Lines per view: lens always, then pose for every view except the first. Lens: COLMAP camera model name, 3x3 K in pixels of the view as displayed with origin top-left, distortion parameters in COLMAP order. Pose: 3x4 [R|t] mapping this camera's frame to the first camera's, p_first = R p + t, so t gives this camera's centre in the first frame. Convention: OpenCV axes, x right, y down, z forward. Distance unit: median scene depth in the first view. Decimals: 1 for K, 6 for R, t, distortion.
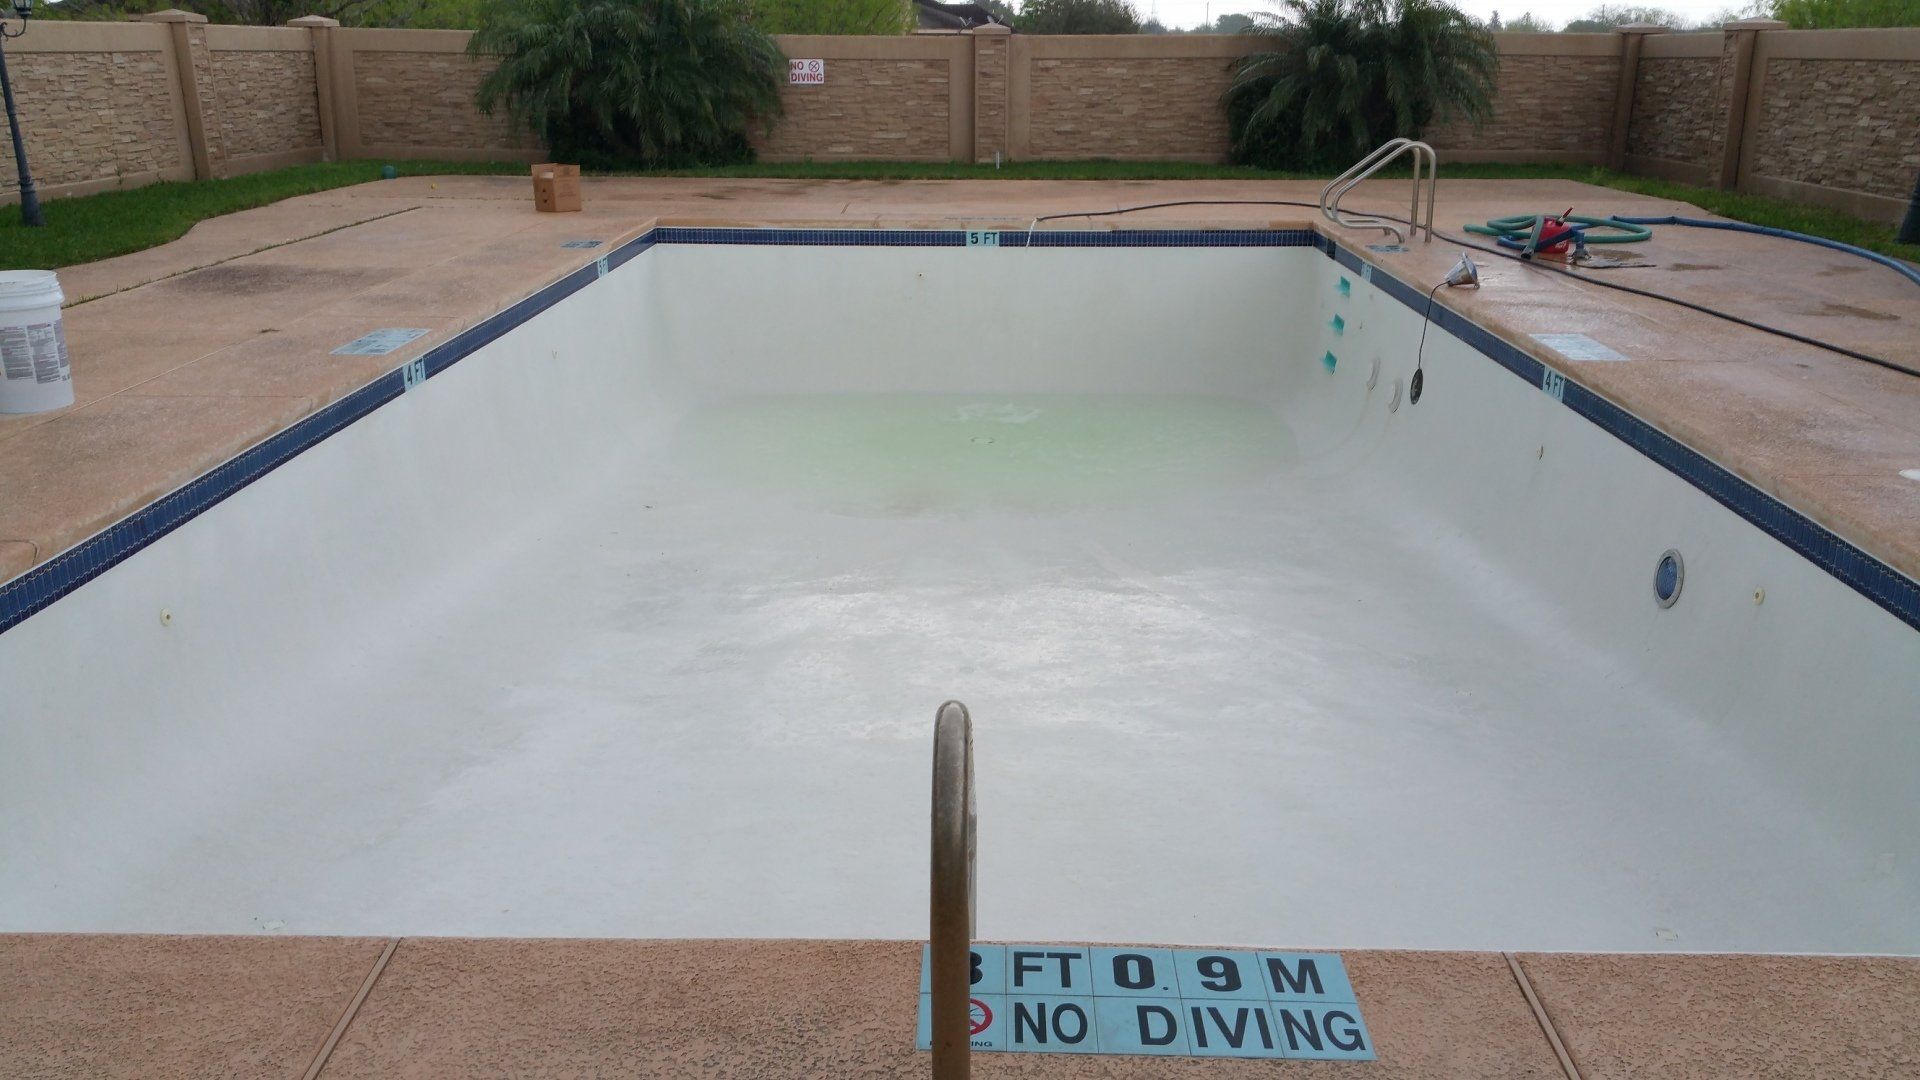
lens RADIAL K [[1535.8, 0, 947.8], [0, 1535.8, 546.5], [0, 0, 1]] dist [0.089885, -0.140627]
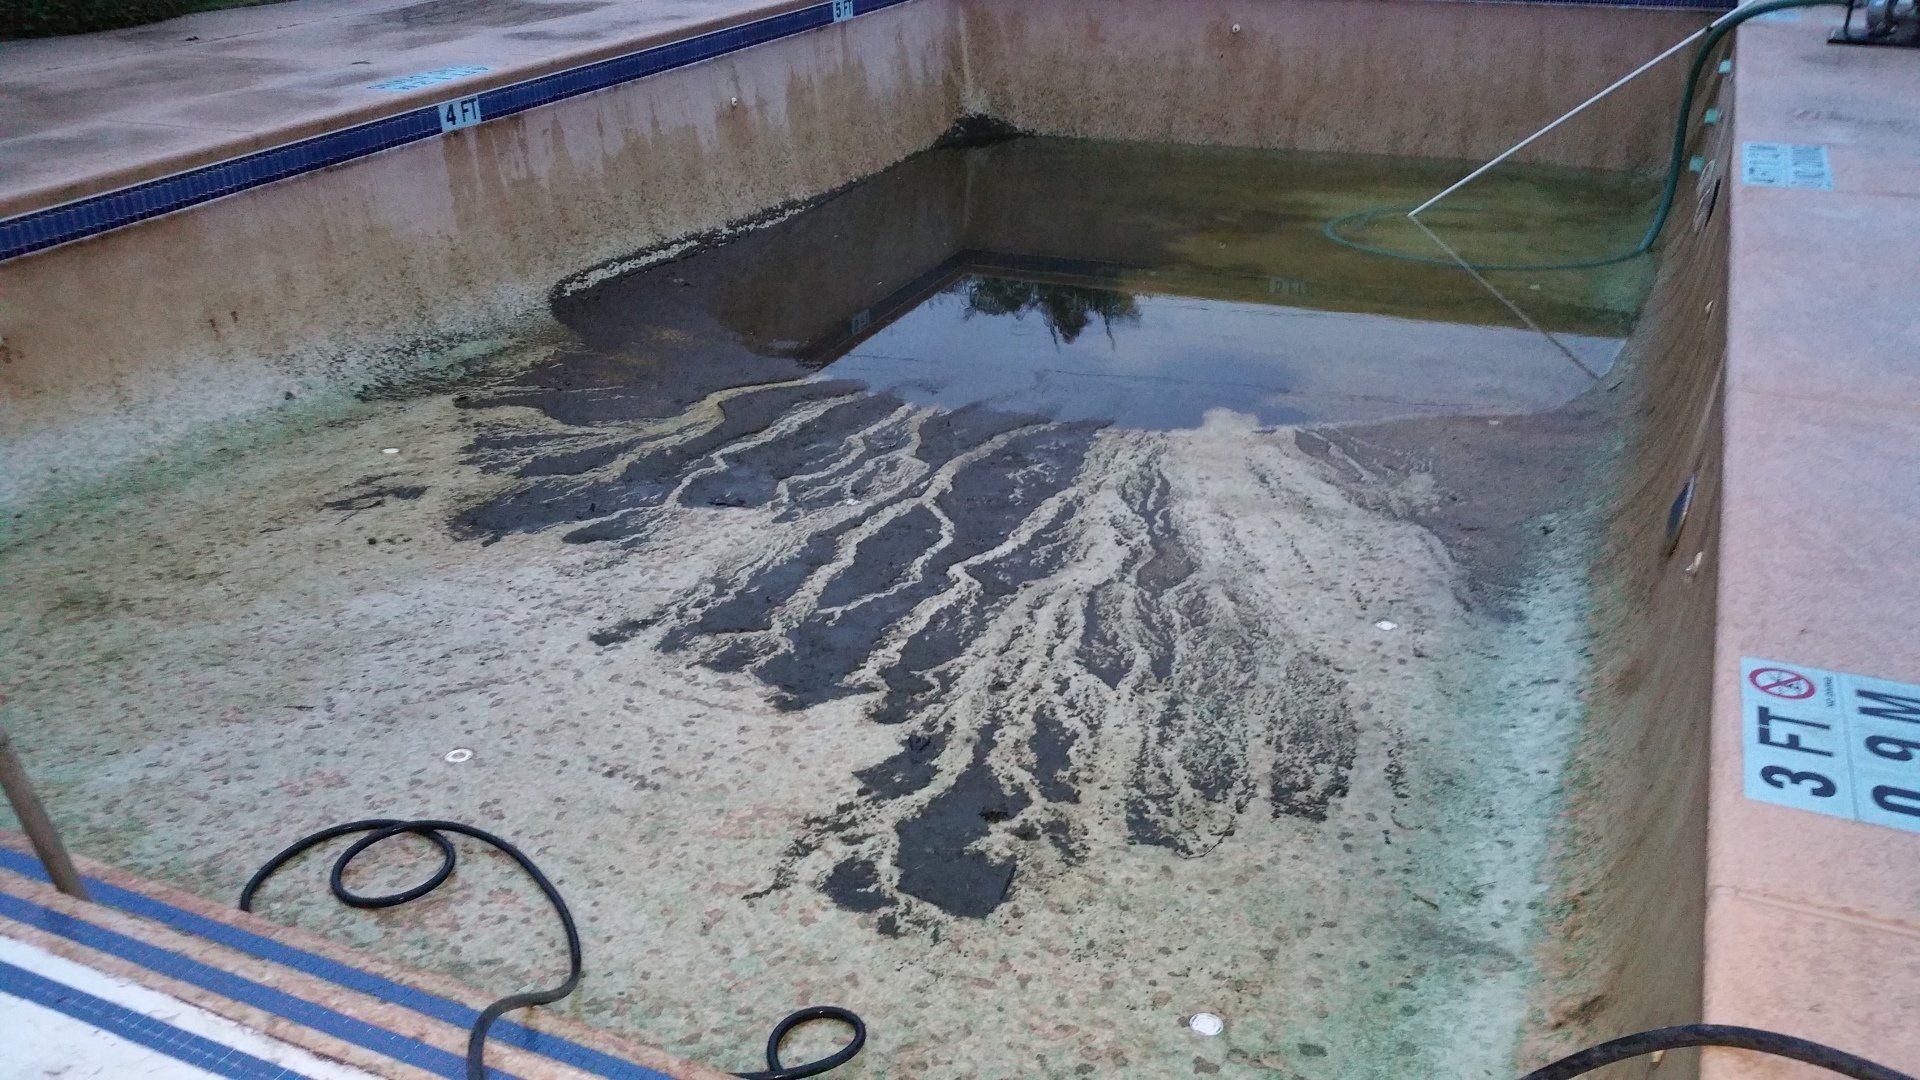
lens RADIAL K [[1527.1, 0, 960.0], [0, 1527.1, 540.0], [0, 0, 1]] dist [0.153978, -0.289350]
pose [[0.921776, 0.151675, -0.356824, 0.163002], [-0.098042, 0.981581, 0.163968, -0.019774], [0.375122, -0.116158, 0.919669, 0.095517]]
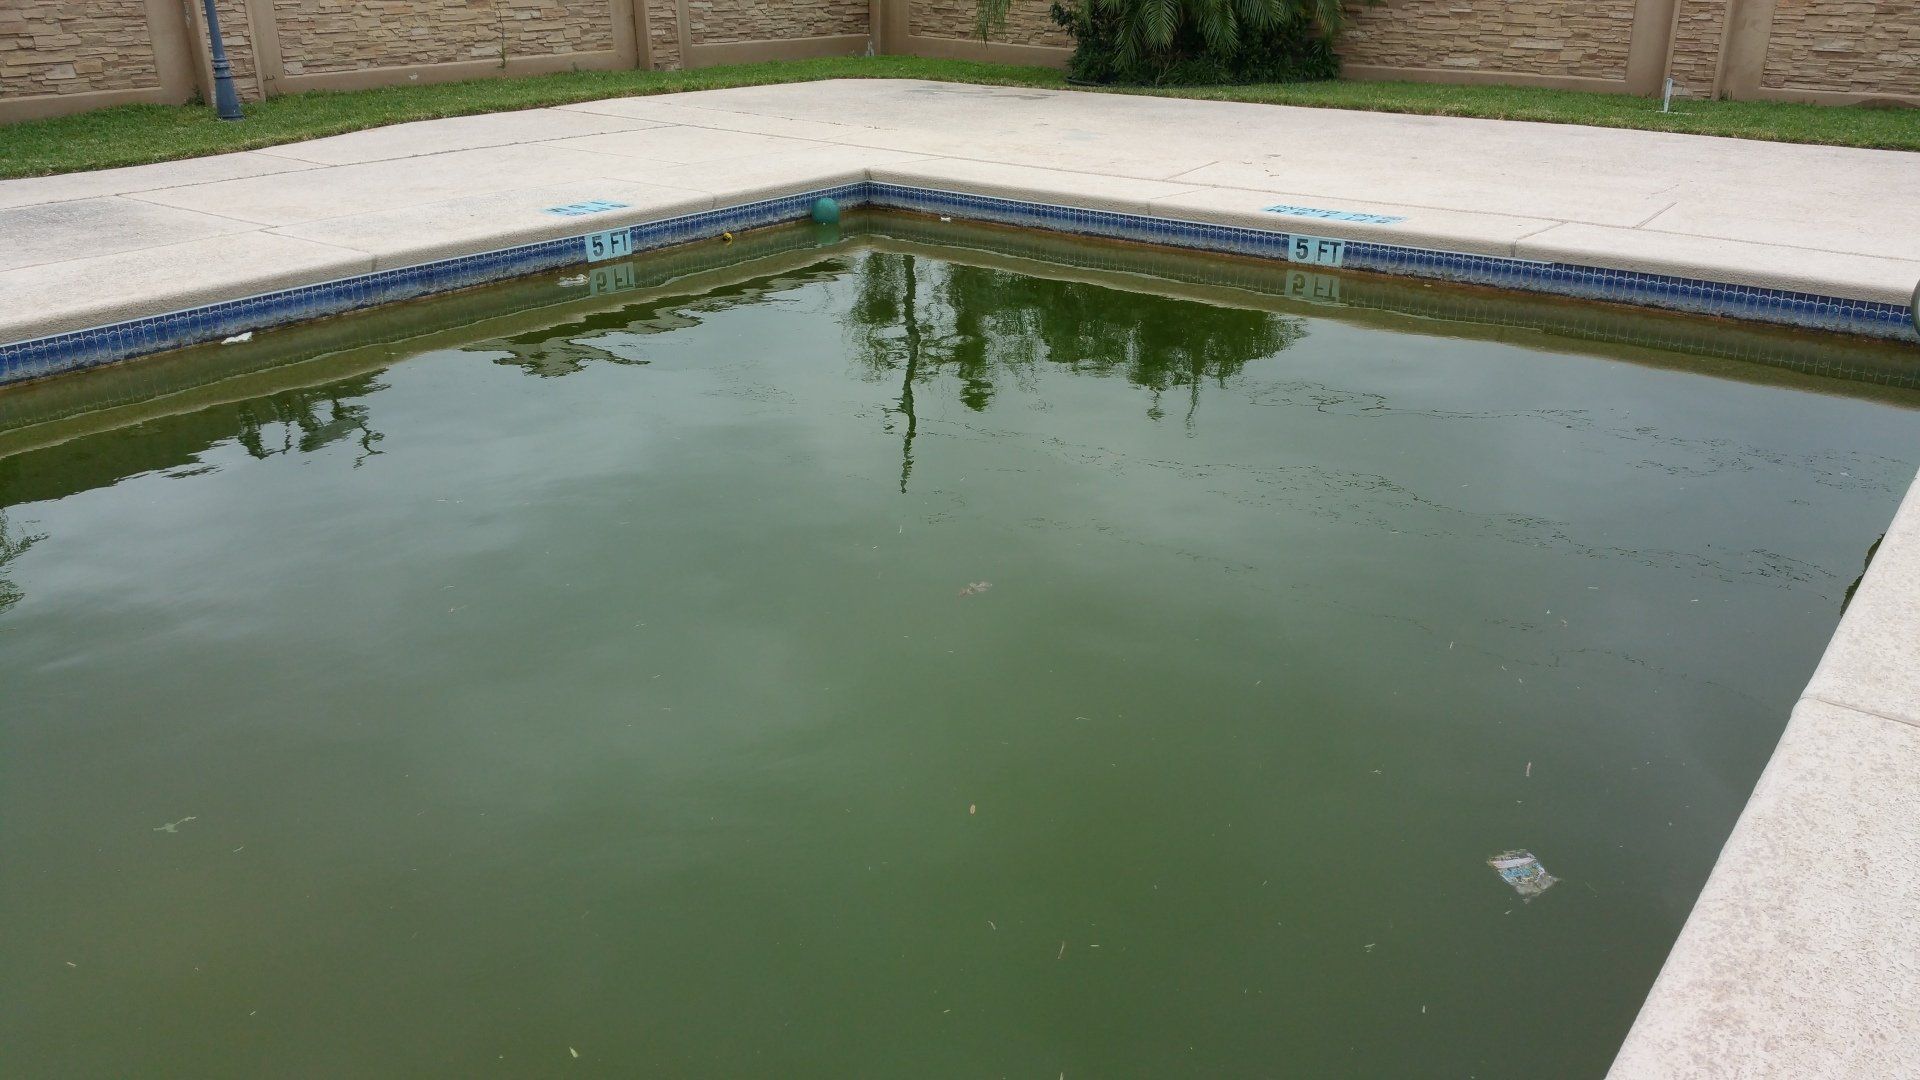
lens RADIAL K [[1537.6, 0, 996.3], [0, 1537.6, 544.7], [0, 0, 1]] dist [0.153014, -0.306985]
pose [[0.828218, 0.211816, -0.518835, 0.201432], [-0.176478, 0.977294, 0.117270, -0.118700], [0.531893, -0.005562, 0.846793, 0.387325]]
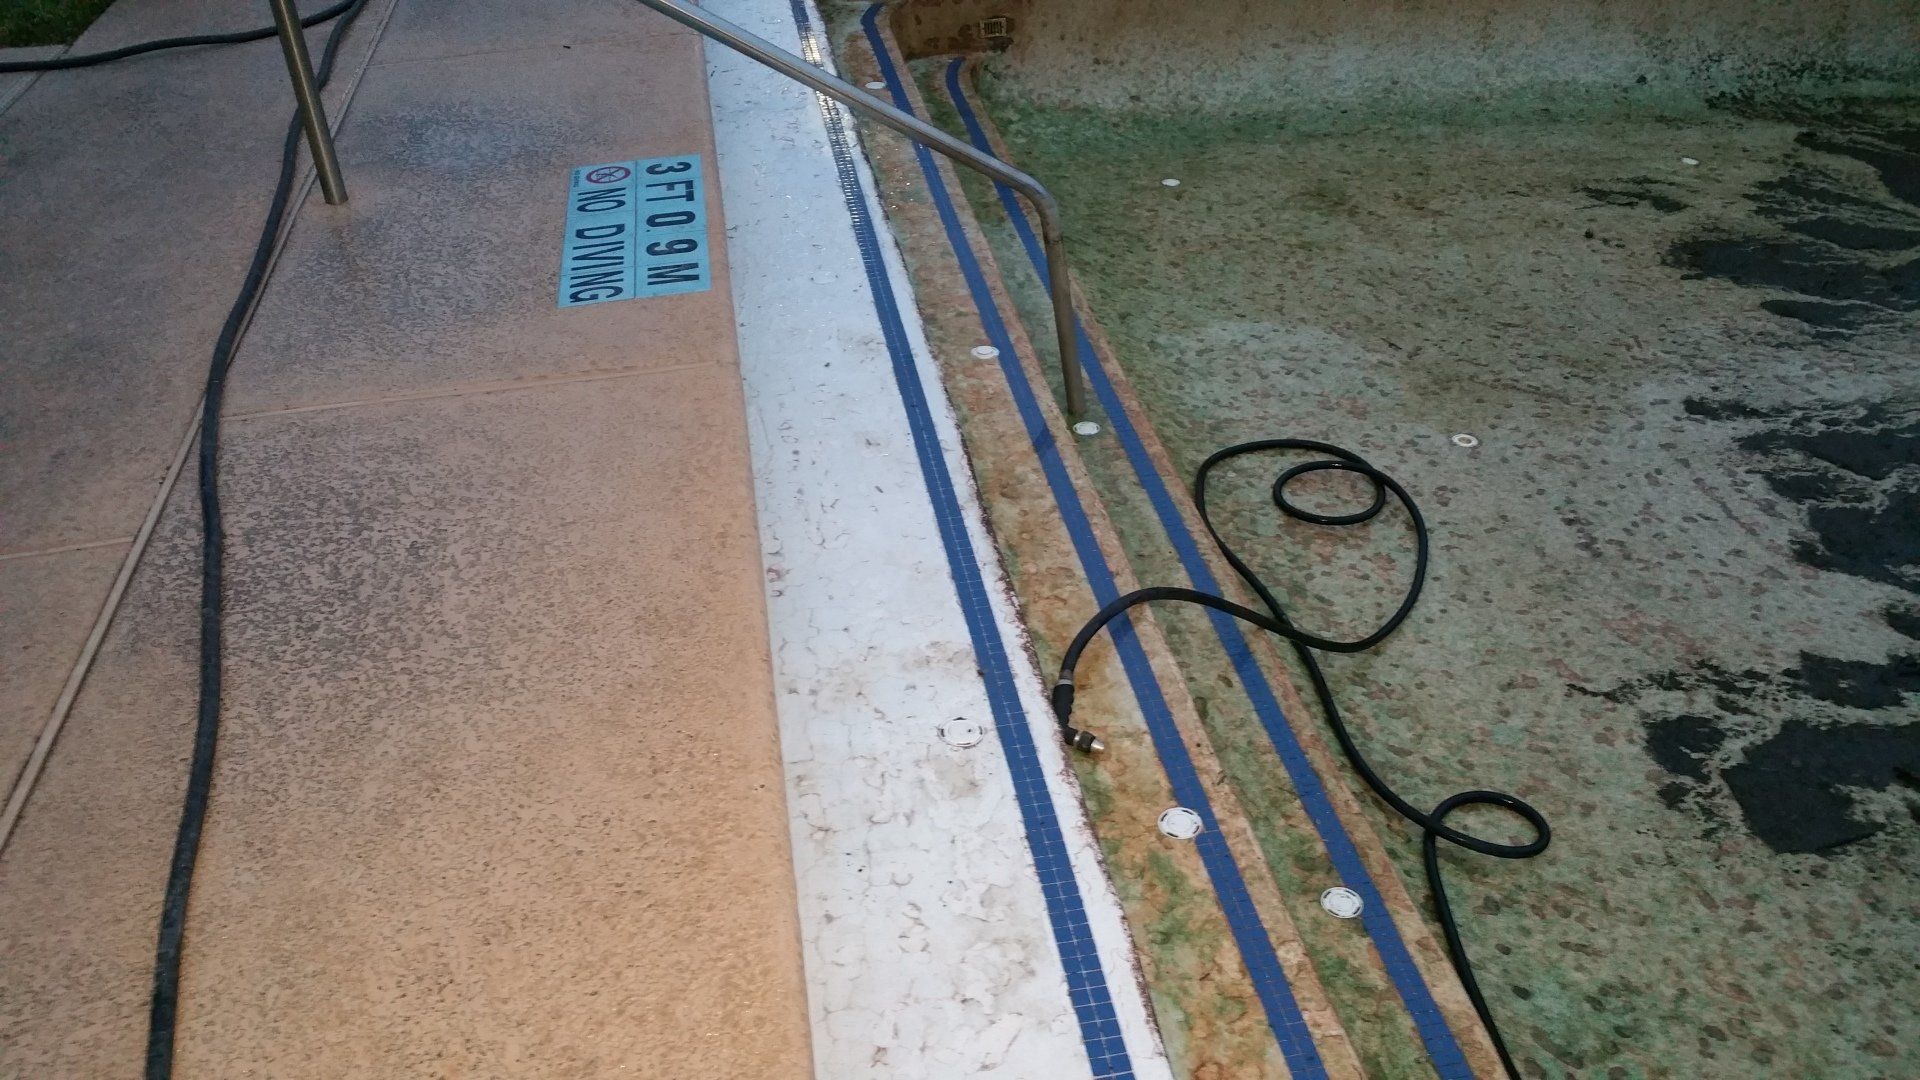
lens RADIAL K [[1537.6, 0, 996.3], [0, 1537.6, 544.7], [0, 0, 1]] dist [0.153014, -0.306985]
pose [[0.204874, 0.551103, -0.808896, 0.208222], [-0.263692, 0.826947, 0.496614, -0.030295], [0.942599, 0.111556, 0.314741, 0.140474]]
